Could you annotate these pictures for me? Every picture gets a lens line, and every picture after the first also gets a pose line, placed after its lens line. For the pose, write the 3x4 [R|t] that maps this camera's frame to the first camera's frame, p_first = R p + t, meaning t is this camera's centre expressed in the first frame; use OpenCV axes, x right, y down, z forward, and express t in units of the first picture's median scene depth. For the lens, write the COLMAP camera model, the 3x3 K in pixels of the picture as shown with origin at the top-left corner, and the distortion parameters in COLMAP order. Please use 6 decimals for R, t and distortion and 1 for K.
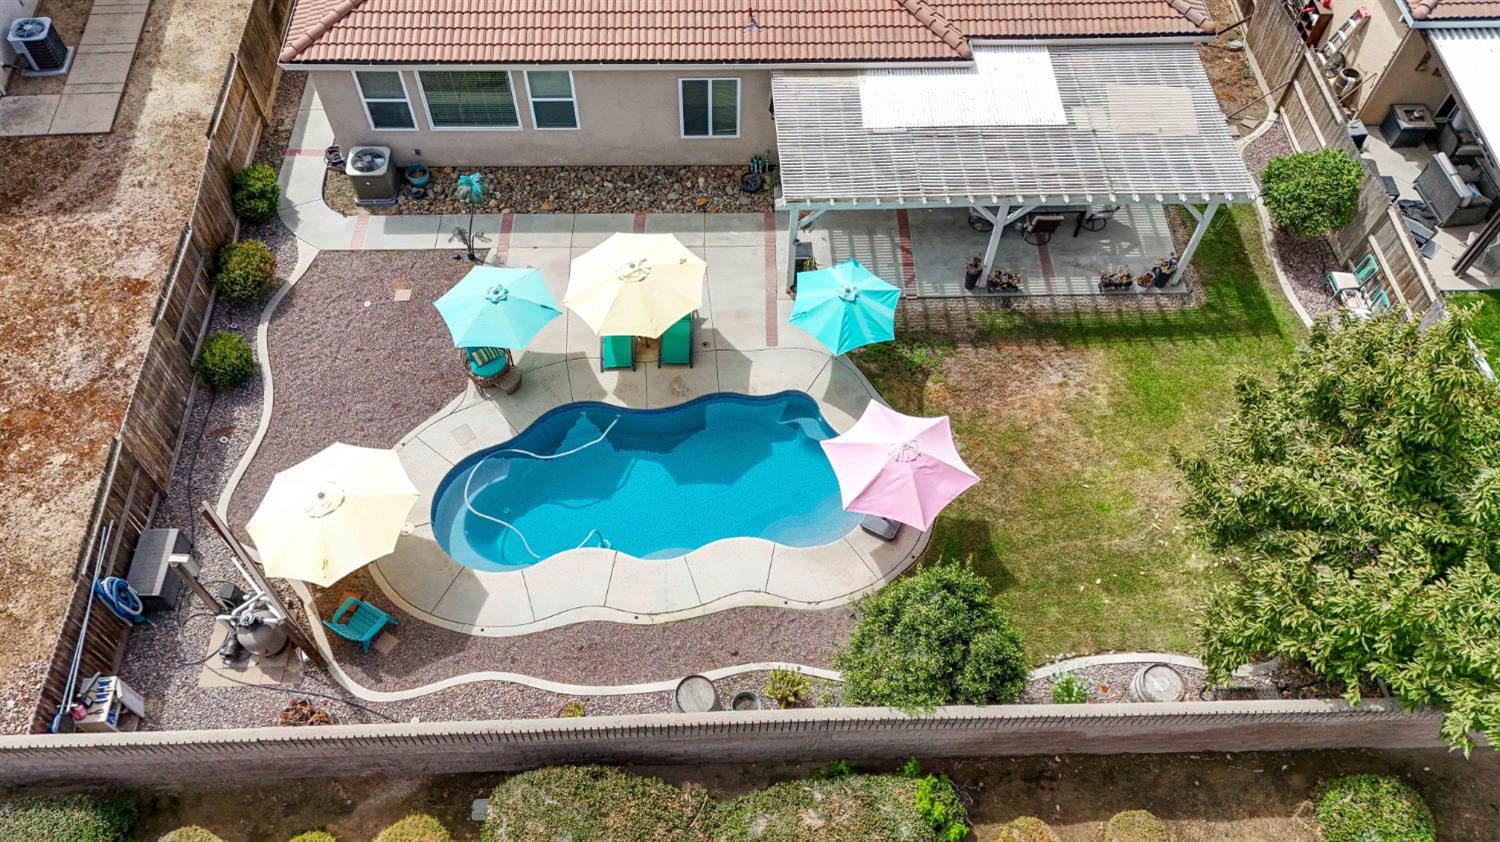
lens RADIAL K [[1099.7, 0, 748.2], [0, 1099.7, 425.5], [0, 0, 1]] dist [0.068439, -0.060378]
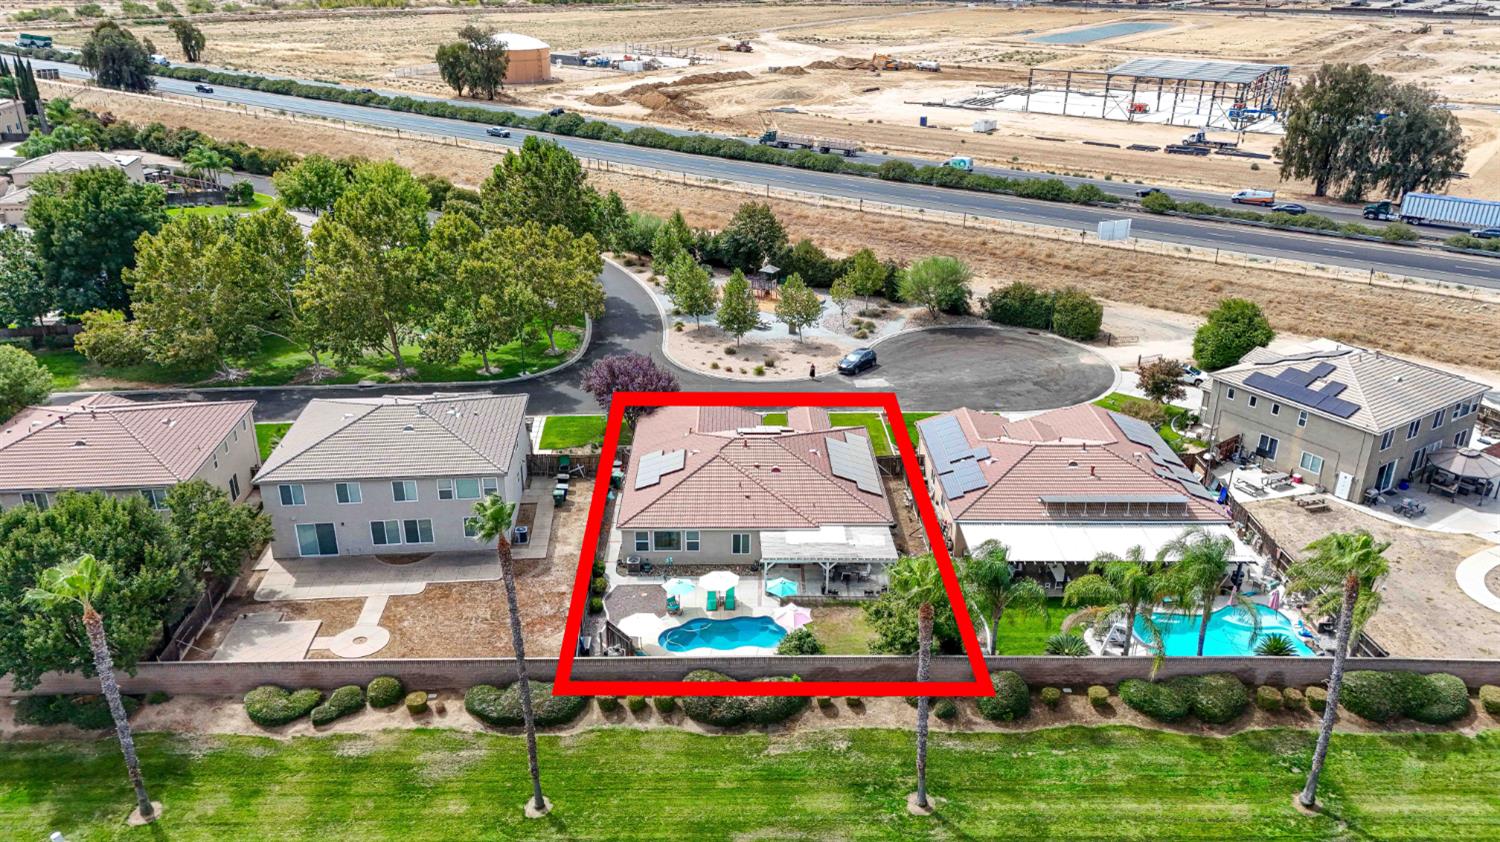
lens RADIAL K [[1099.7, 0, 745.8], [0, 1099.7, 412.5], [0, 0, 1]] dist [0.068439, -0.060378]
pose [[0.999748, -0.003644, -0.022157, 0.055920], [-0.009191, 0.833883, -0.551865, 1.253119], [0.020487, 0.551929, 0.833639, -2.029085]]
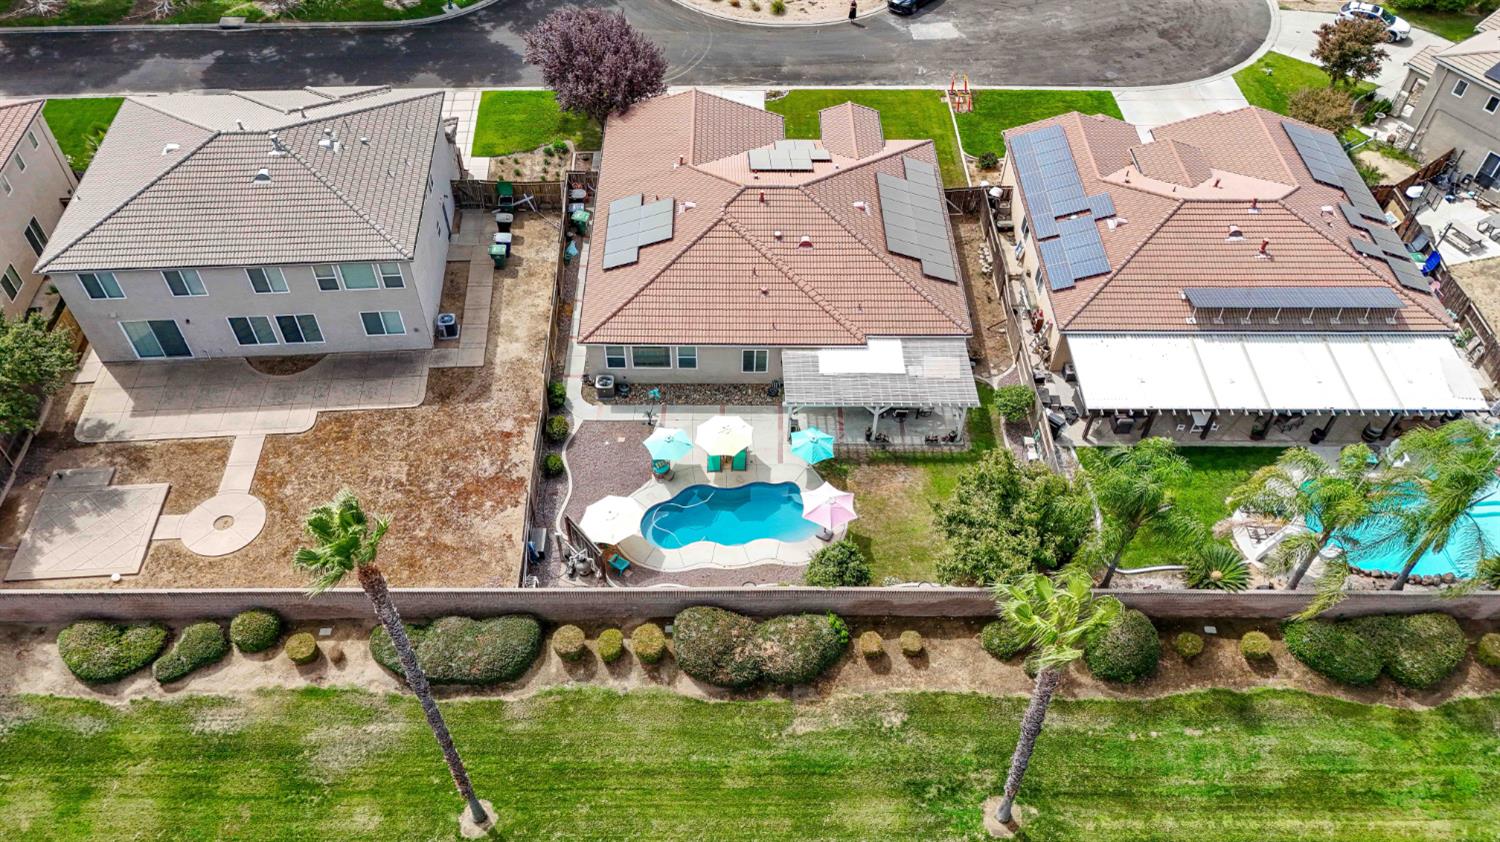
lens RADIAL K [[1099.7, 0, 746.7], [0, 1099.7, 422.1], [0, 0, 1]] dist [0.068439, -0.060378]
pose [[0.999715, 0.015776, -0.017893, -0.009519], [-0.018276, 0.988596, -0.149482, 0.192720], [0.015330, 0.149766, 0.988603, -1.328520]]
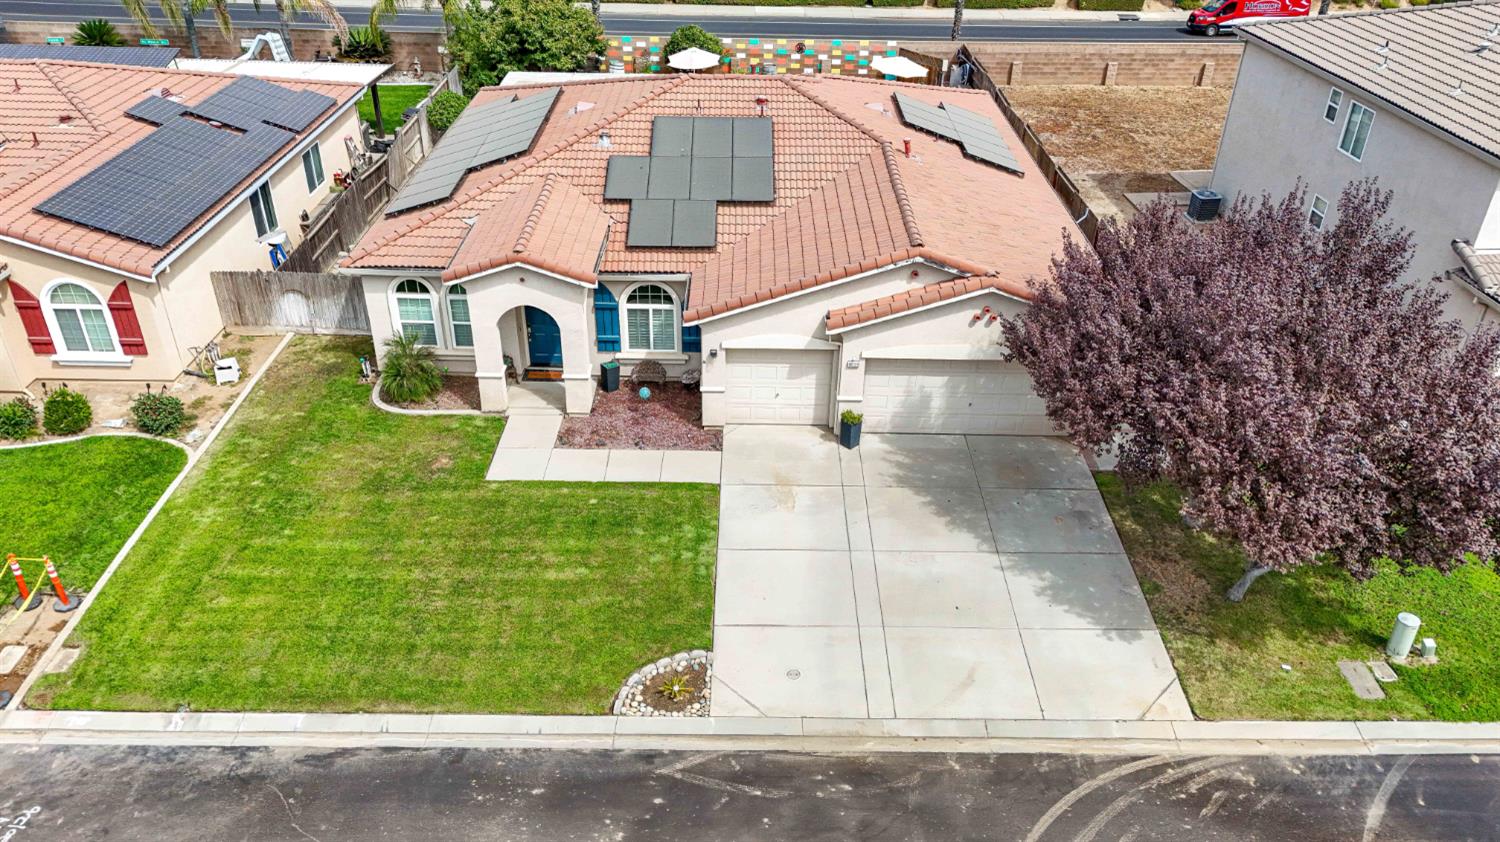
lens RADIAL K [[1099.7, 0, 752.9], [0, 1099.7, 421.2], [0, 0, 1]] dist [0.068439, -0.060378]
pose [[-0.999065, -0.041529, 0.011992, -0.067307], [0.010619, 0.033129, 0.999395, -2.222416], [-0.041901, 0.998588, -0.032657, 1.651423]]
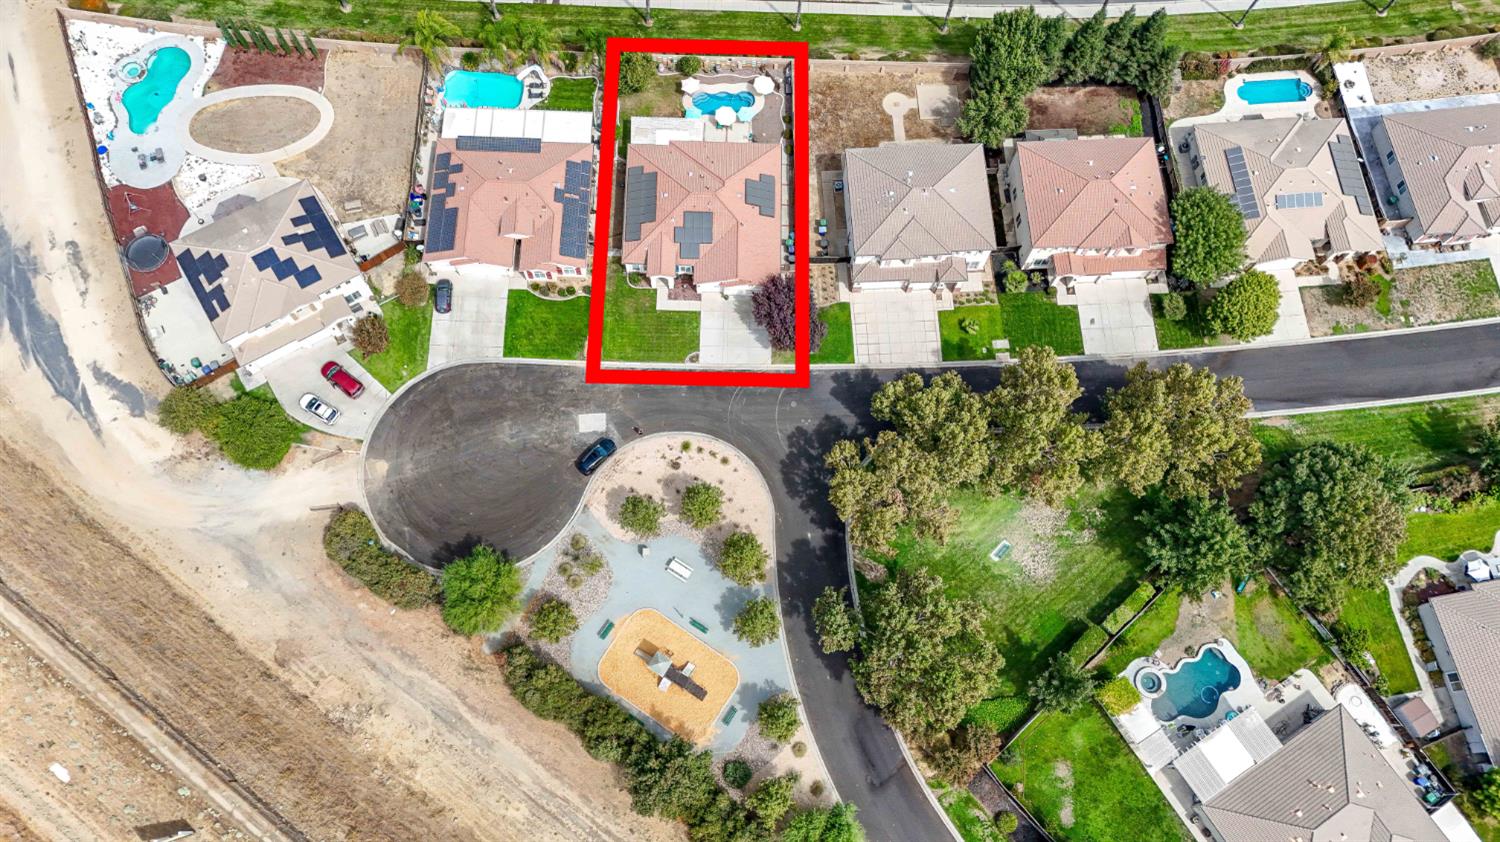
lens RADIAL K [[1099.7, 0, 752.4], [0, 1099.7, 425.6], [0, 0, 1]] dist [0.068439, -0.060378]
pose [[-0.998154, -0.053932, -0.027939, -0.172534], [0.011203, -0.615557, 0.788012, -6.255547], [-0.059696, 0.786245, 0.615025, -1.581245]]
